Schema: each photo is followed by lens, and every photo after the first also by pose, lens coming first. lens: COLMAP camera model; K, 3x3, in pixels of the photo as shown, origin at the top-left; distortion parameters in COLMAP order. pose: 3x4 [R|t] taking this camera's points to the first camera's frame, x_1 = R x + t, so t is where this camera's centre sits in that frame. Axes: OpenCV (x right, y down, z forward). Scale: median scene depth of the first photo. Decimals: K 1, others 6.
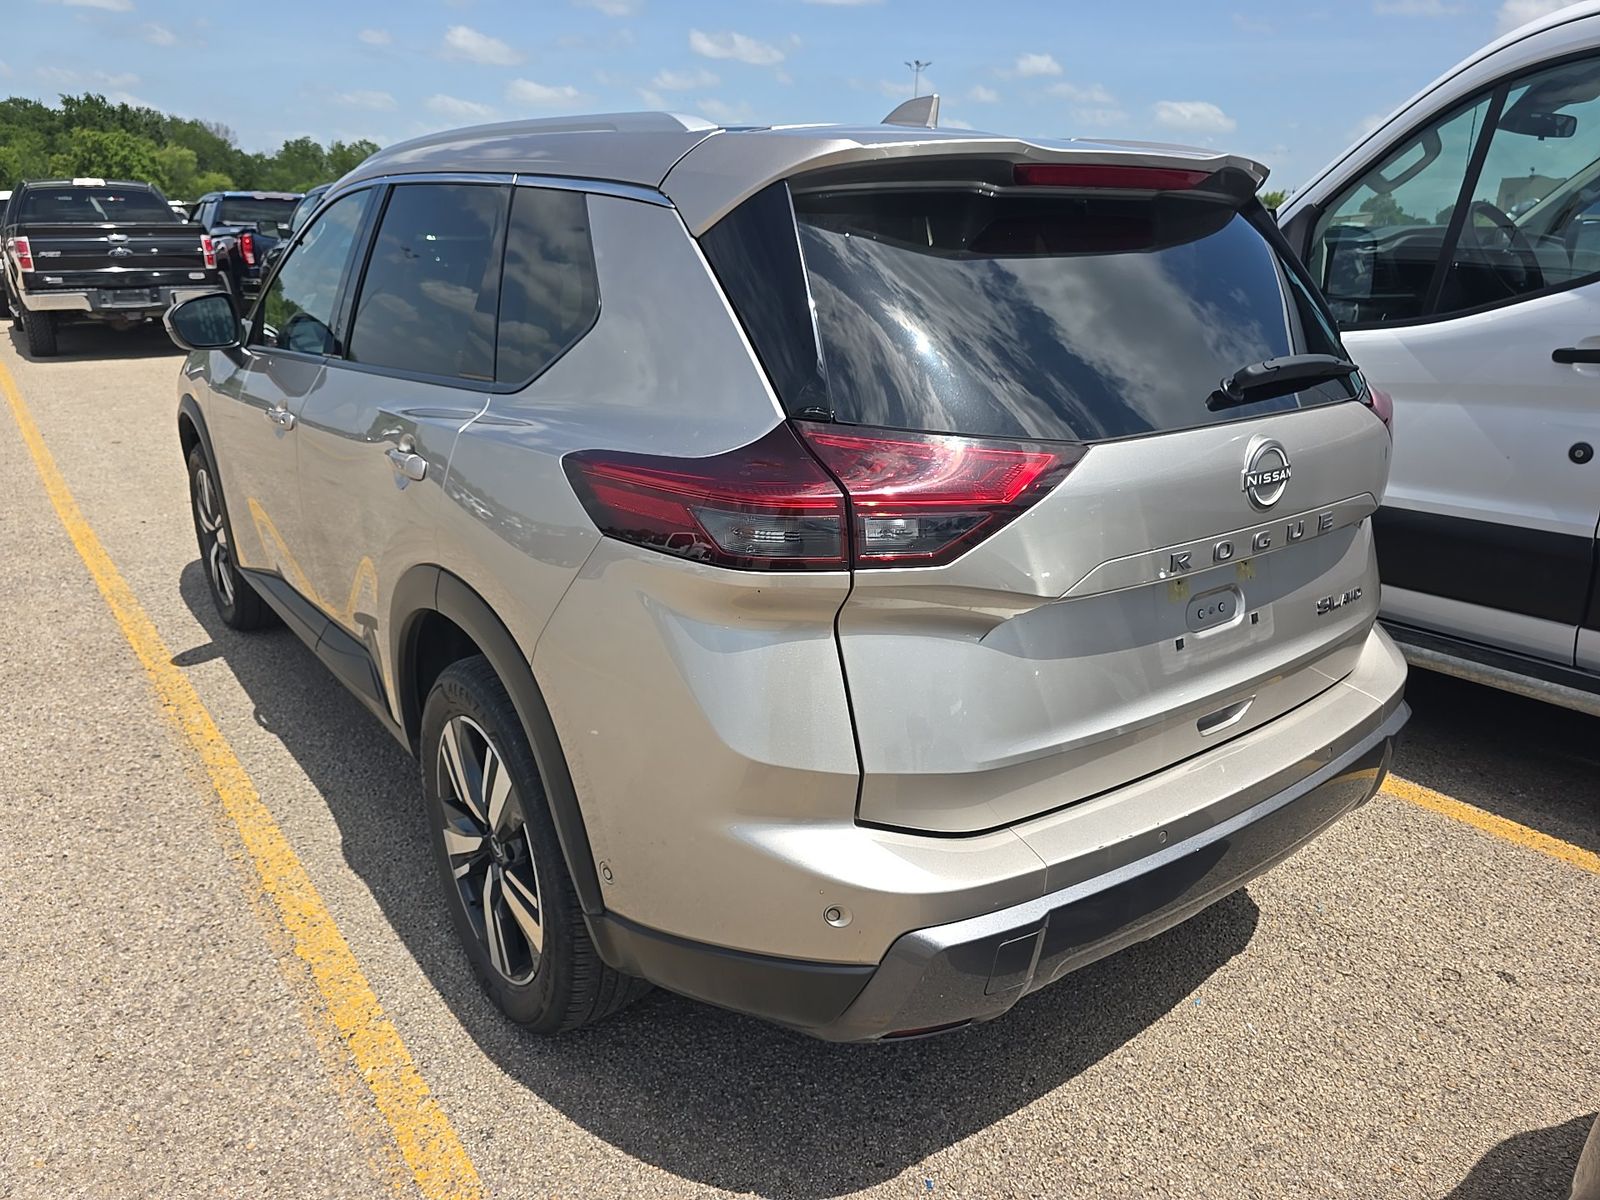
lens RADIAL K [[1097.5, 0, 822.7], [0, 1097.5, 609.8], [0, 0, 1]] dist [0.040575, -0.040578]
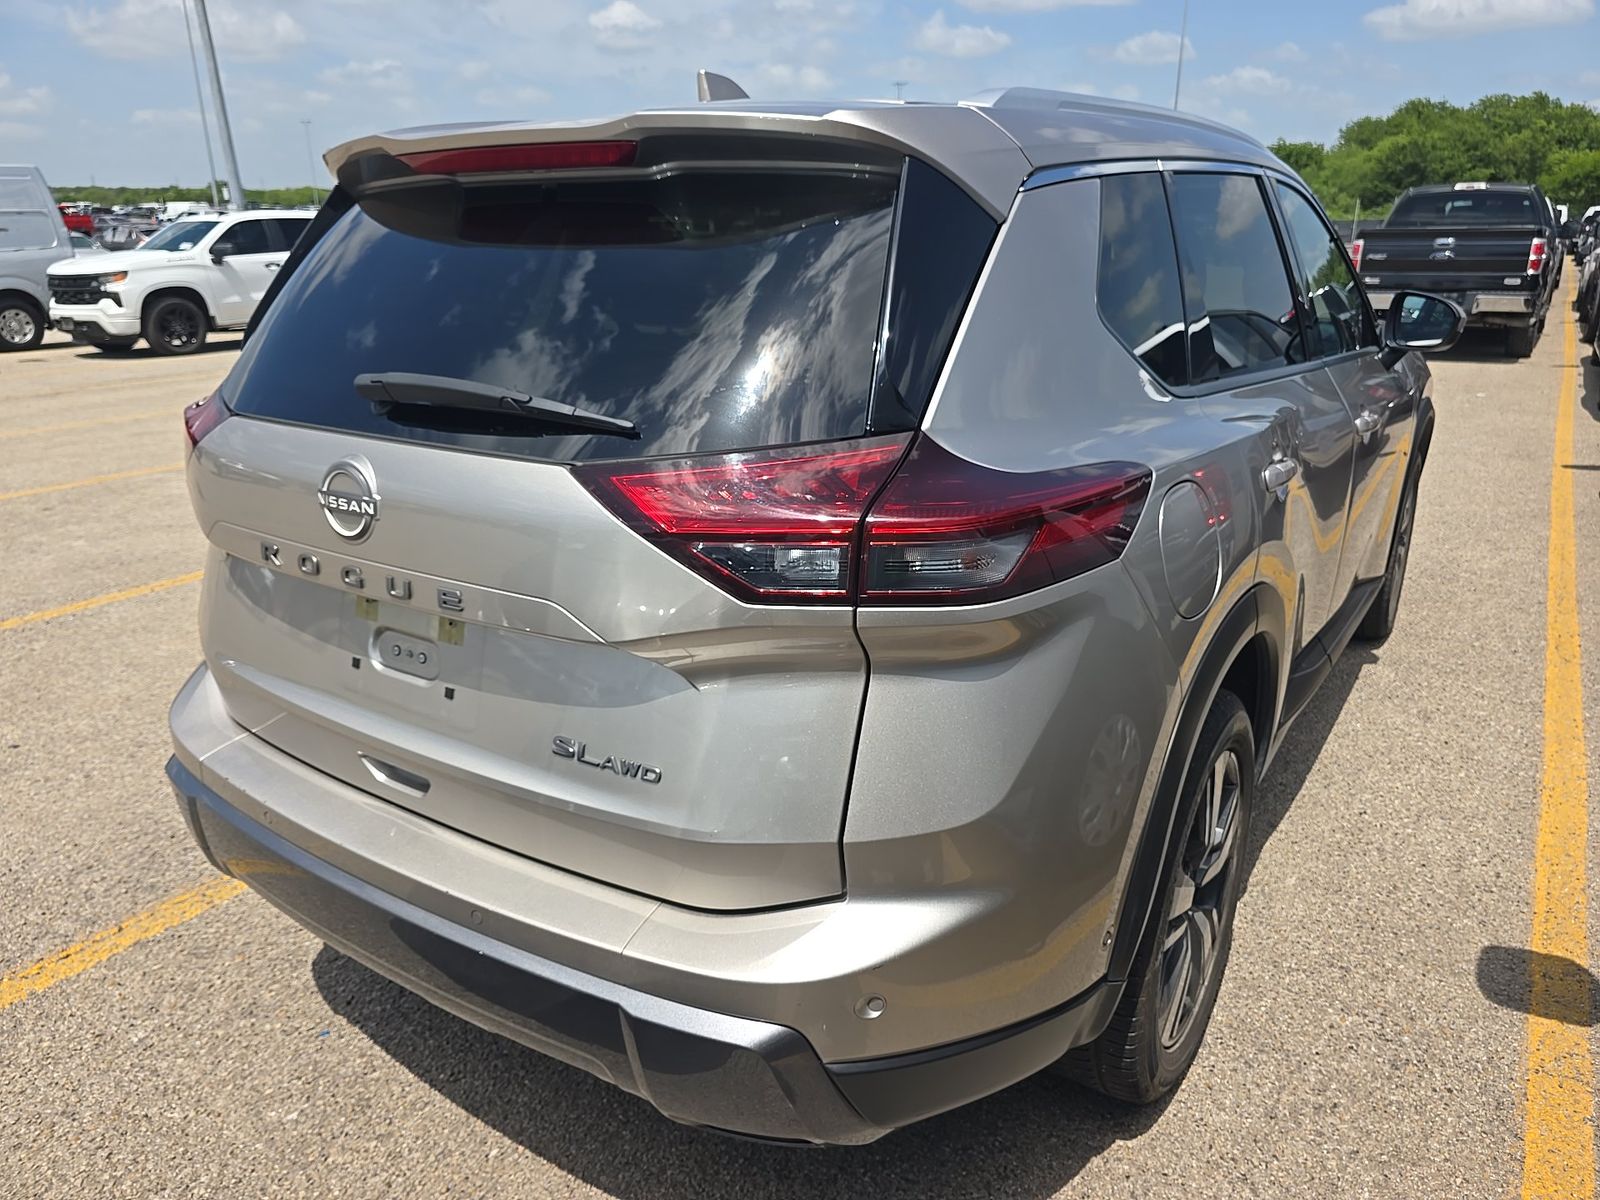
lens RADIAL K [[1097.5, 0, 785.6], [0, 1097.5, 606.8], [0, 0, 1]] dist [0.040575, -0.040578]
pose [[0.312117, 0.296116, -0.902717, 0.997078], [-0.302362, 0.931740, 0.201093, -0.244808], [0.900644, 0.210183, 0.380346, 0.757828]]
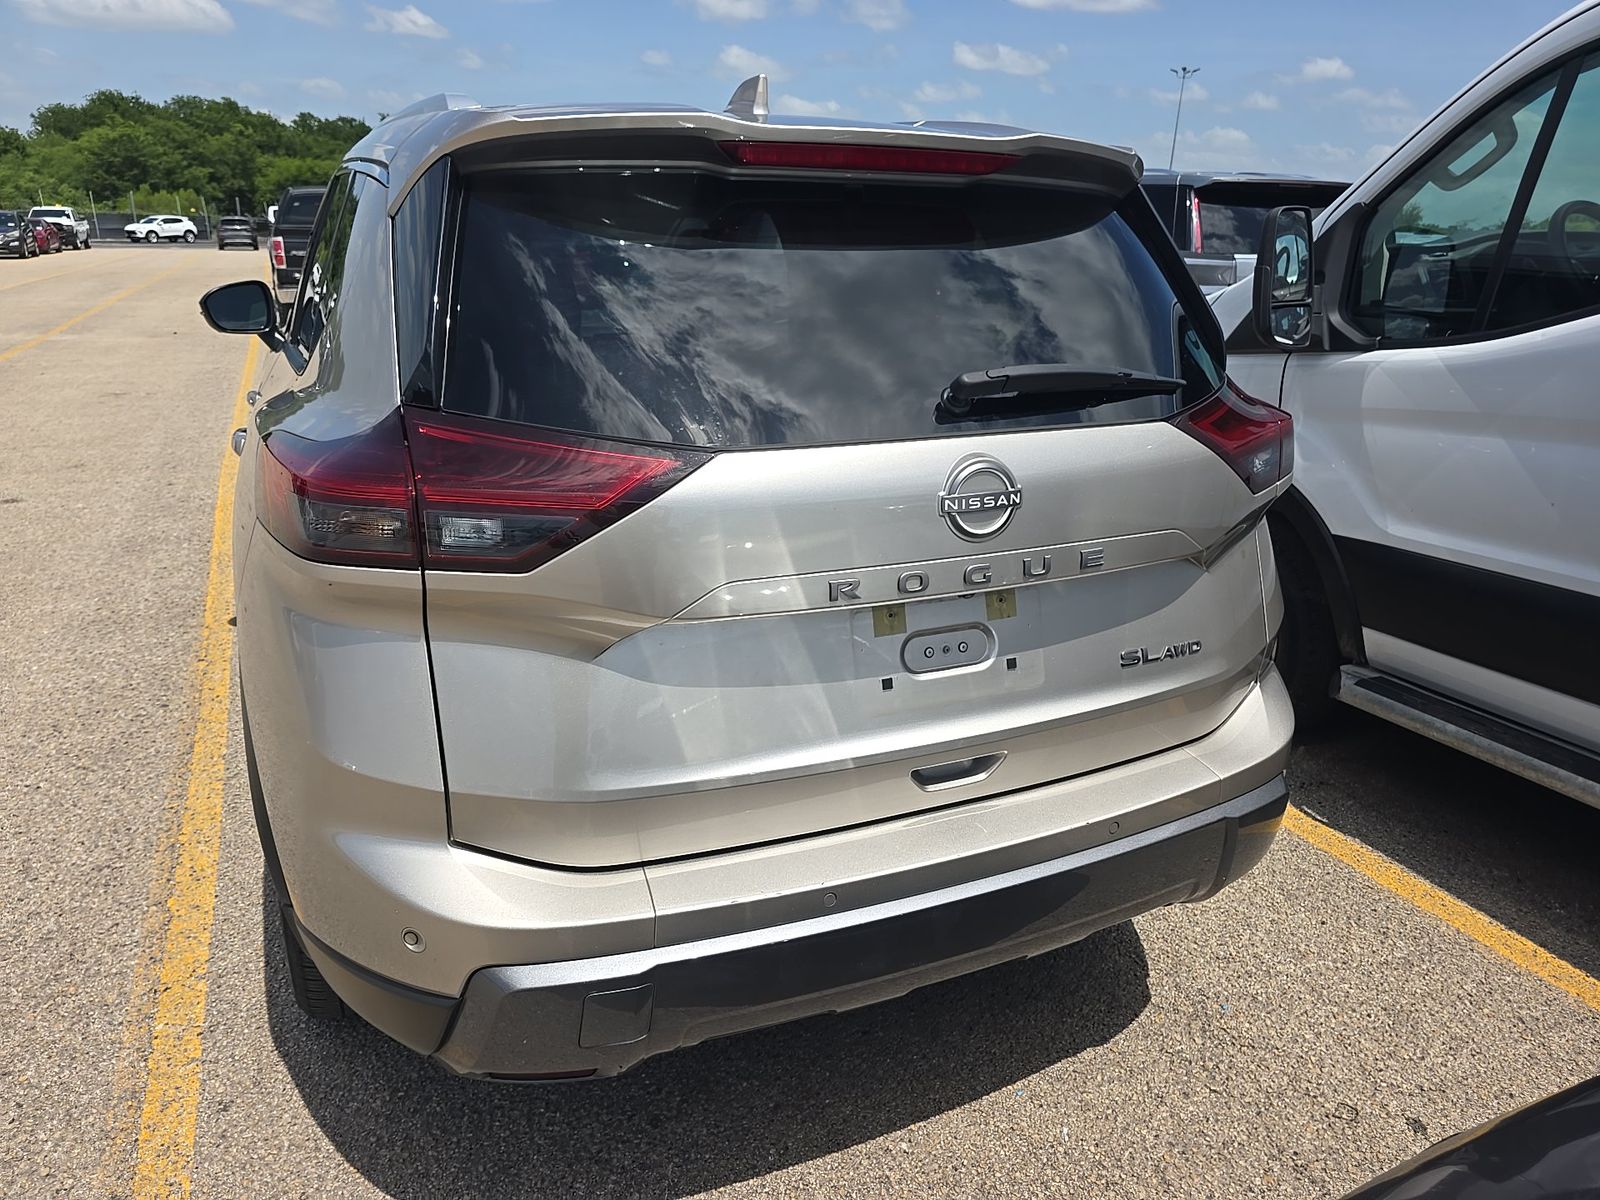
lens RADIAL K [[1097.5, 0, 814.8], [0, 1097.5, 604.6], [0, 0, 1]] dist [0.040575, -0.040578]
pose [[0.975657, 0.077613, -0.205109, 0.347071], [-0.080222, 0.996767, -0.004422, -0.019196], [0.204103, 0.020769, 0.978729, 0.097125]]
